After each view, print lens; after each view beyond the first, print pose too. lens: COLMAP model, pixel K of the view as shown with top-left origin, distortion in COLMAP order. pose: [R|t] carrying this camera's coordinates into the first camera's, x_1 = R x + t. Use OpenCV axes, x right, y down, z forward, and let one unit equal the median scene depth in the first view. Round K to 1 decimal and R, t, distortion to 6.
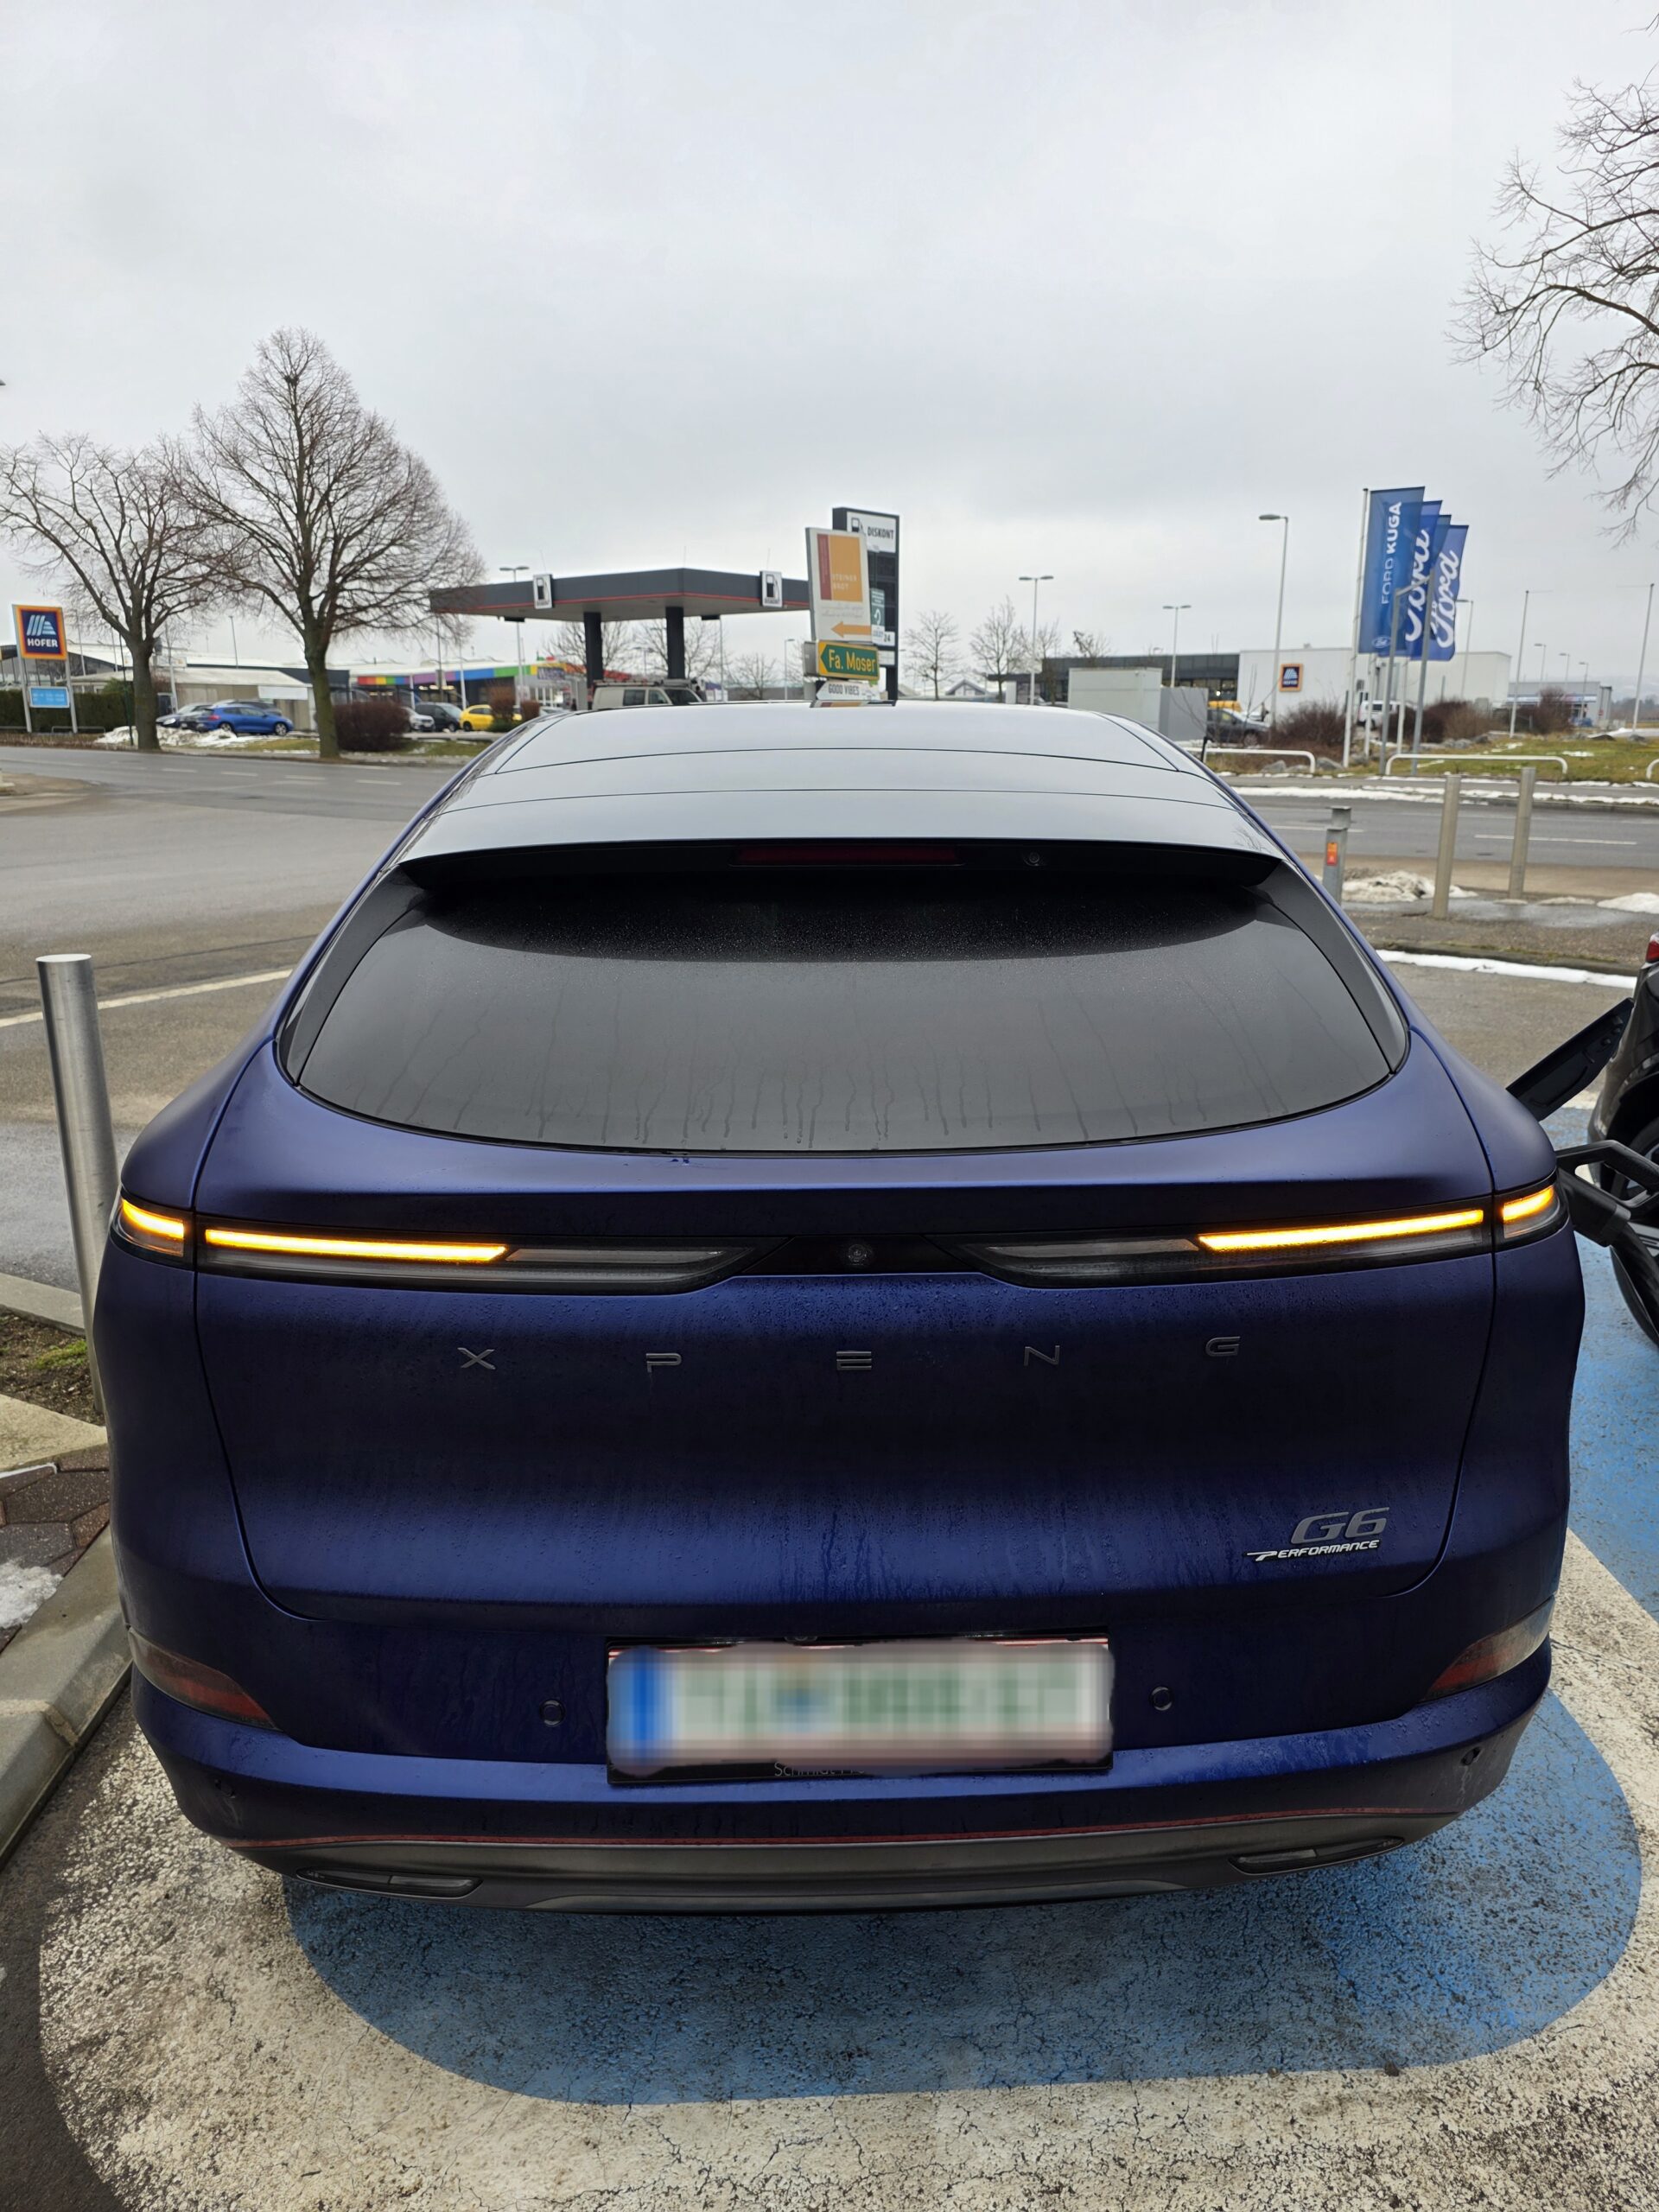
lens RADIAL K [[1488.9, 0, 874.2], [0, 1488.9, 1090.9], [0, 0, 1]] dist [0.060688, -0.052245]
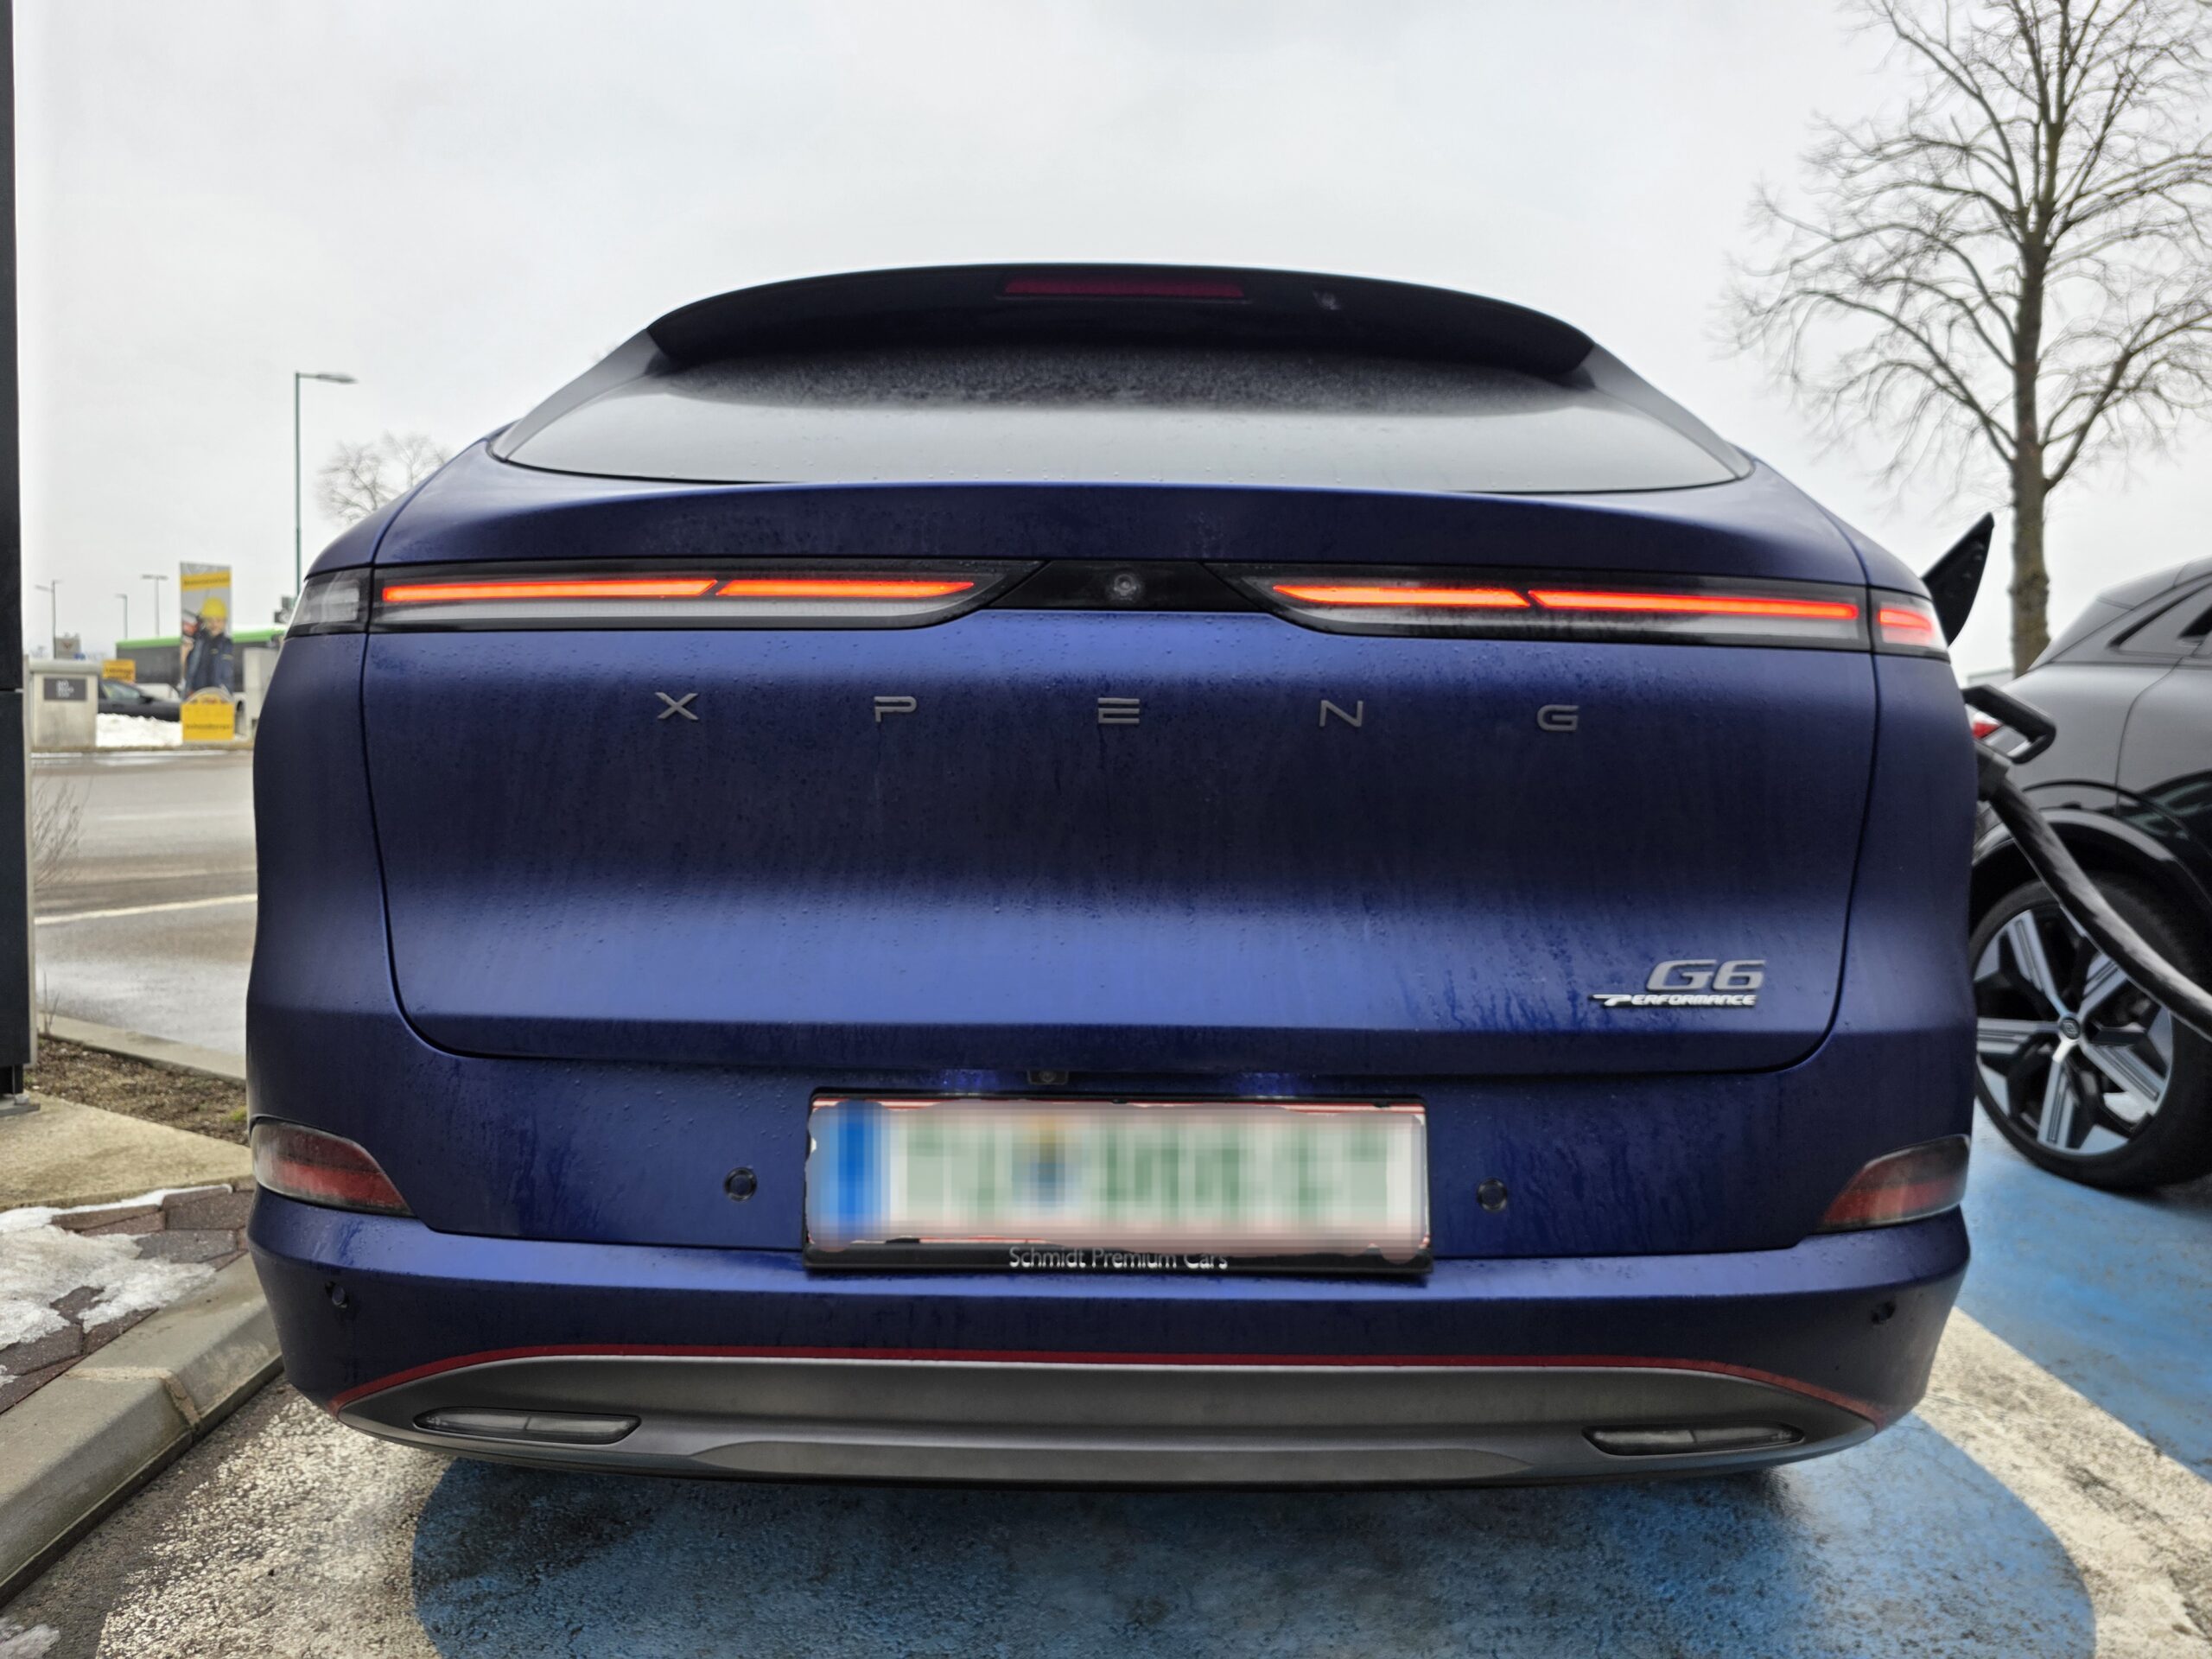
lens RADIAL K [[1493.3, 0, 1115.0], [0, 1493.3, 817.6], [0, 0, 1]] dist [0.050734, -0.044785]
pose [[0.999480, 0.016979, -0.027414, 0.005561], [-0.021971, 0.980847, -0.193535, 0.279135], [0.023603, 0.194037, 0.980710, 0.126461]]
